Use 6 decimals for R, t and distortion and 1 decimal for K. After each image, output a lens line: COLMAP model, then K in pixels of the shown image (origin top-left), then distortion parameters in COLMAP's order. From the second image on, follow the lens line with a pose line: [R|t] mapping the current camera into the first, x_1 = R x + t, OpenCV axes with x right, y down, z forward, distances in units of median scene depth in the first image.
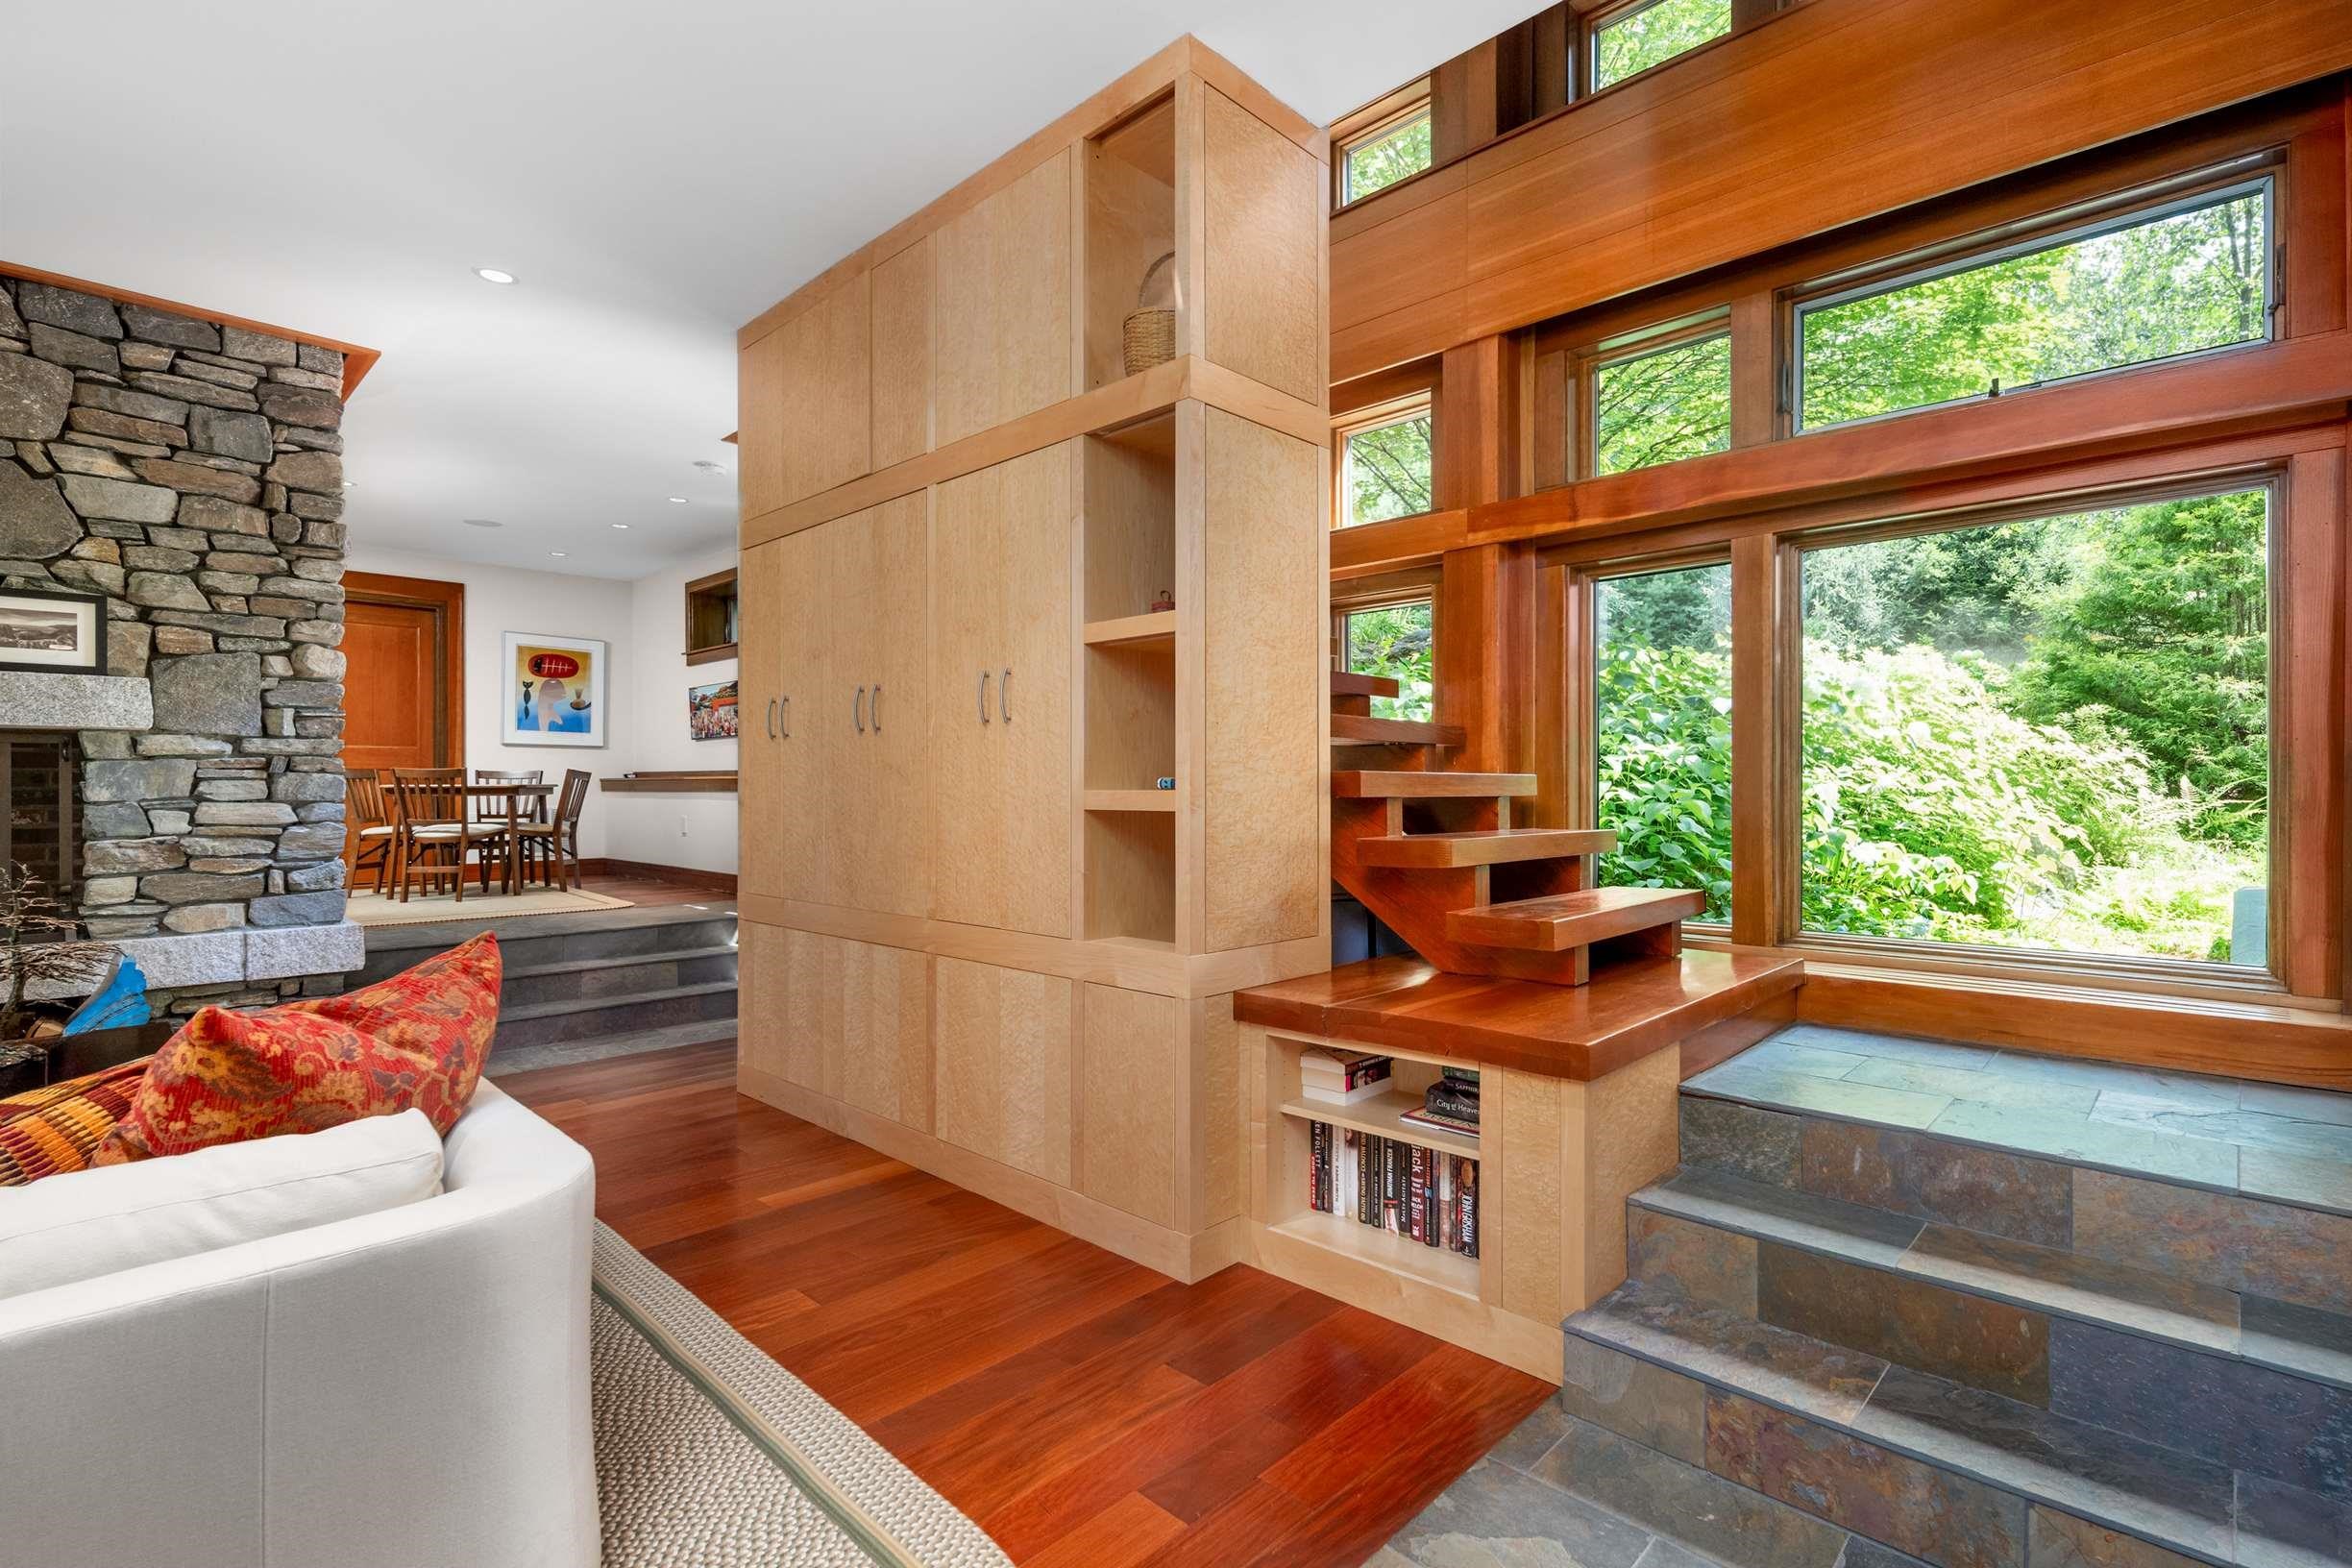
lens RADIAL K [[1033.1, 0, 1180.4], [0, 1033.1, 745.1], [0, 0, 1]] dist [-0.000174, -0.000042]
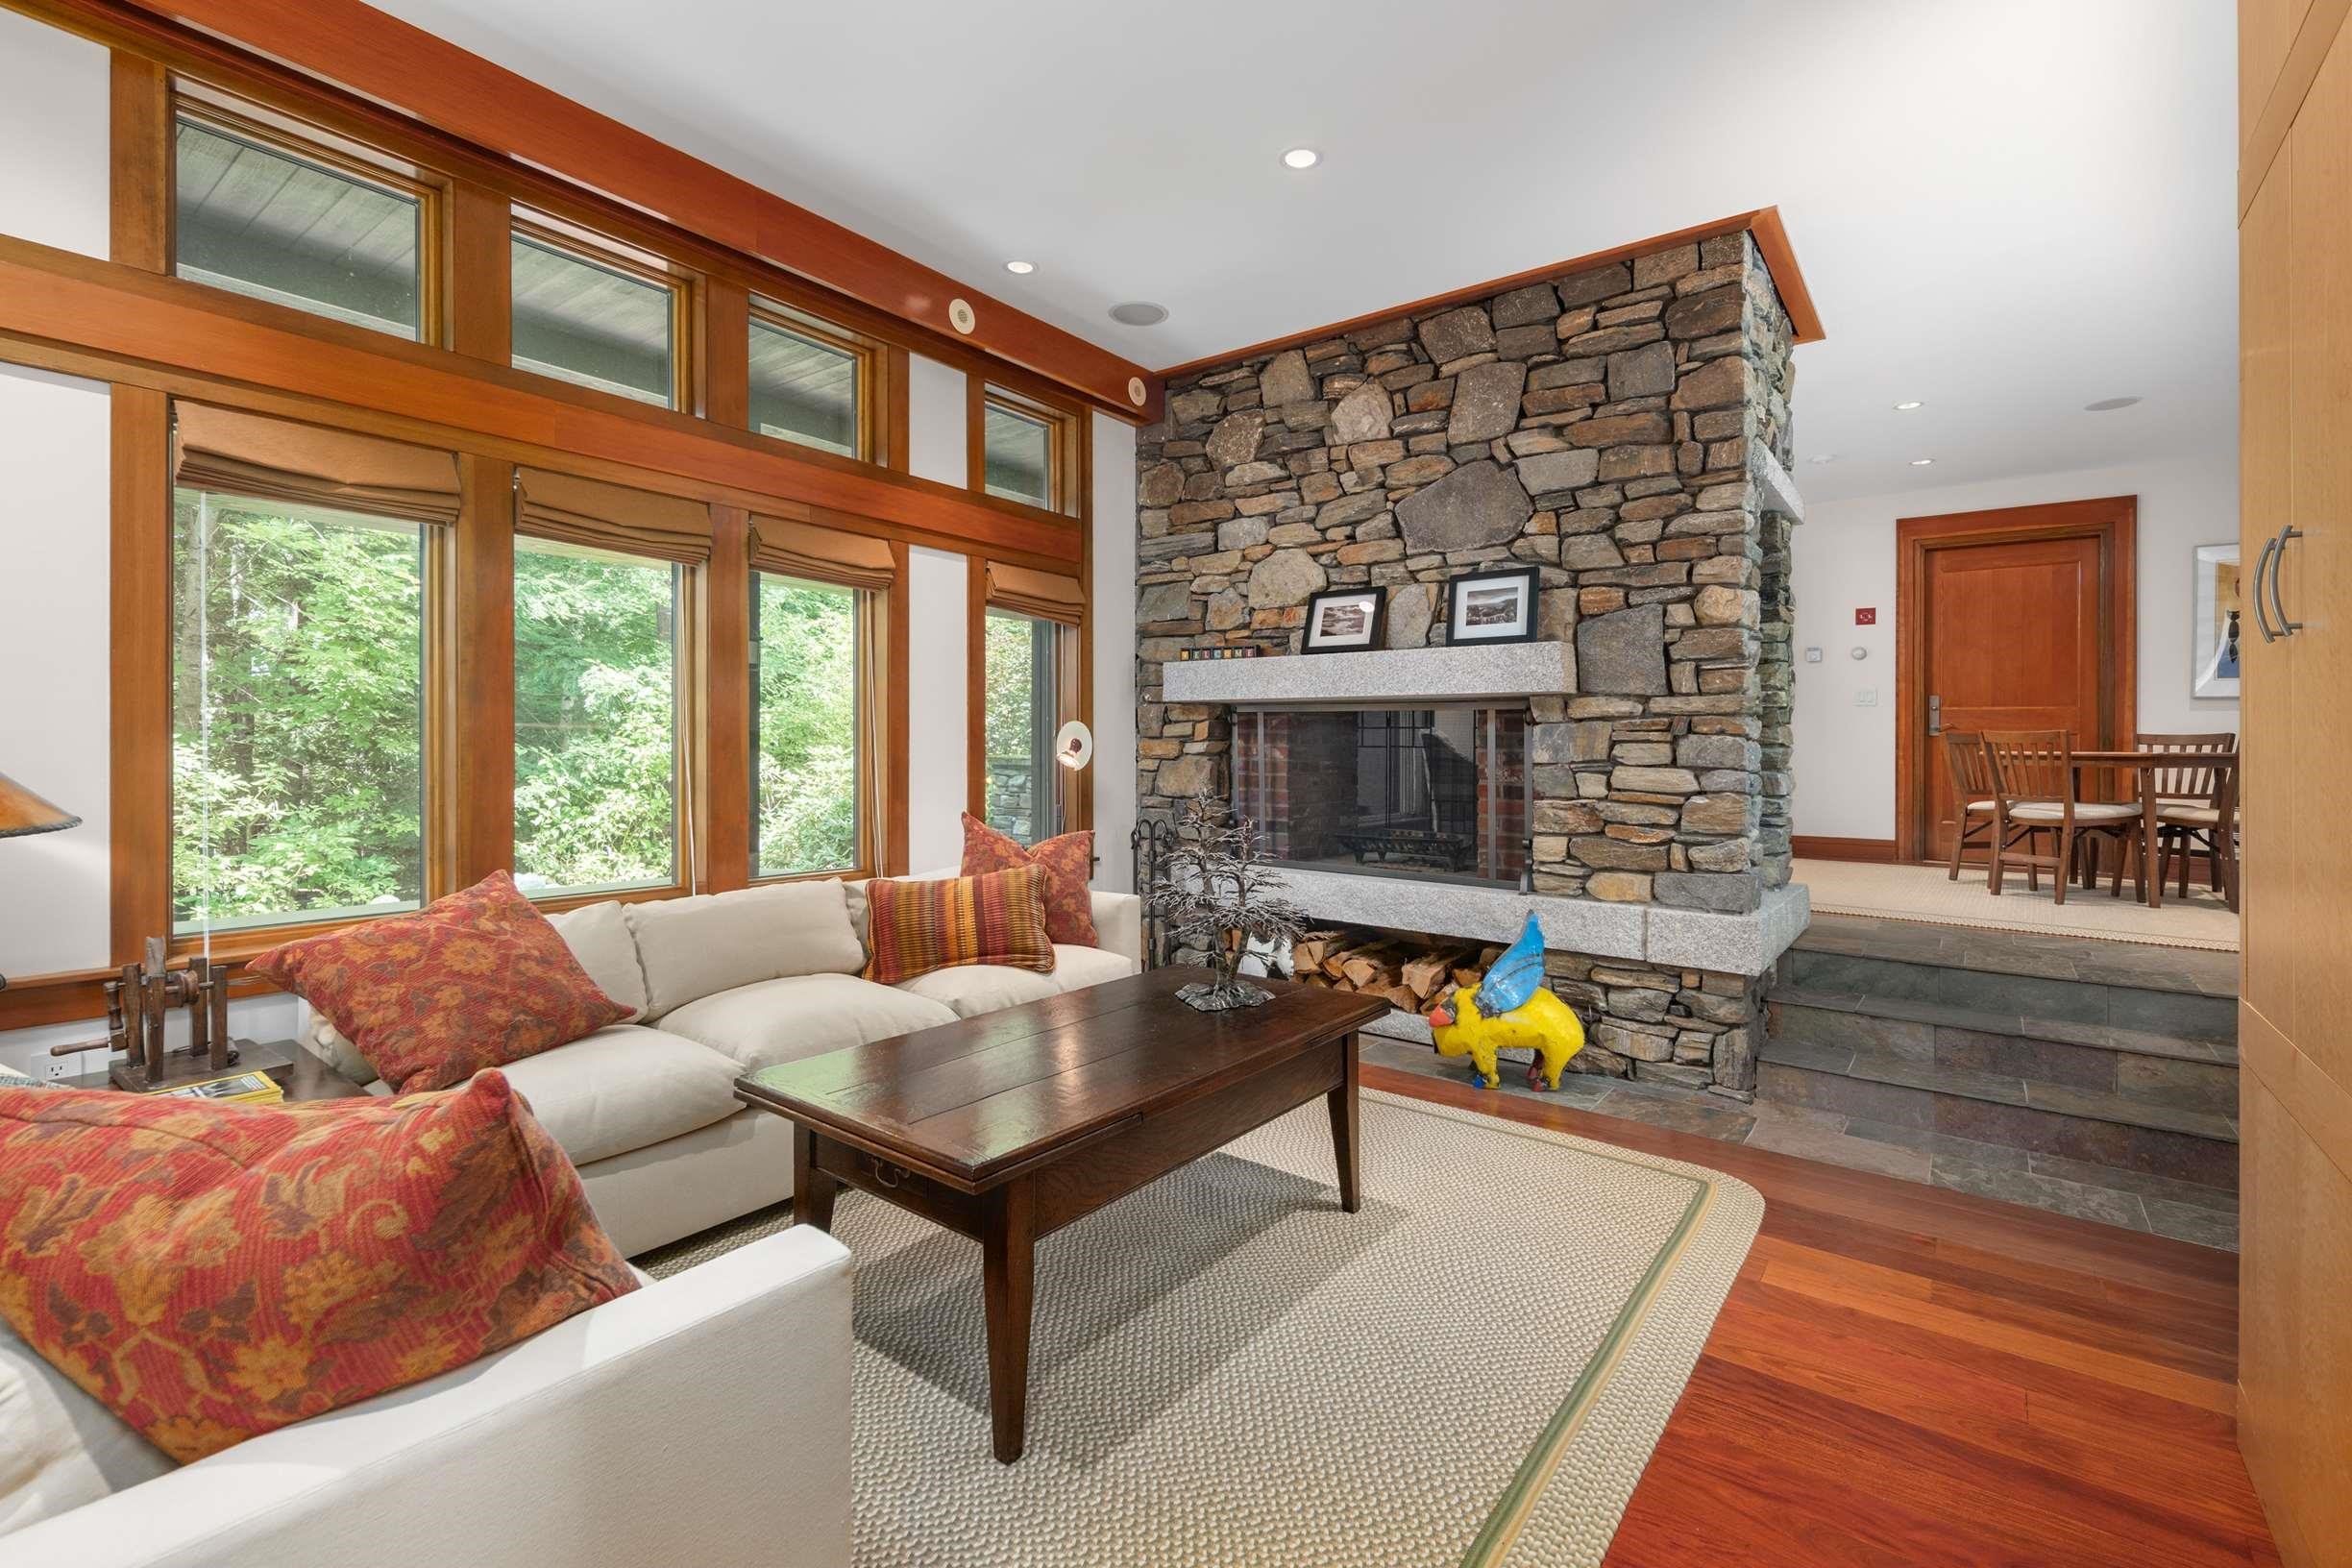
lens RADIAL K [[1033.1, 0, 1180.4], [0, 1033.1, 745.1], [0, 0, 1]] dist [-0.000174, -0.000042]
pose [[0.139810, 0.003171, -0.990173, -0.053163], [0.027979, 0.999583, 0.007152, 0.017550], [0.989783, -0.028704, 0.139663, 0.457984]]
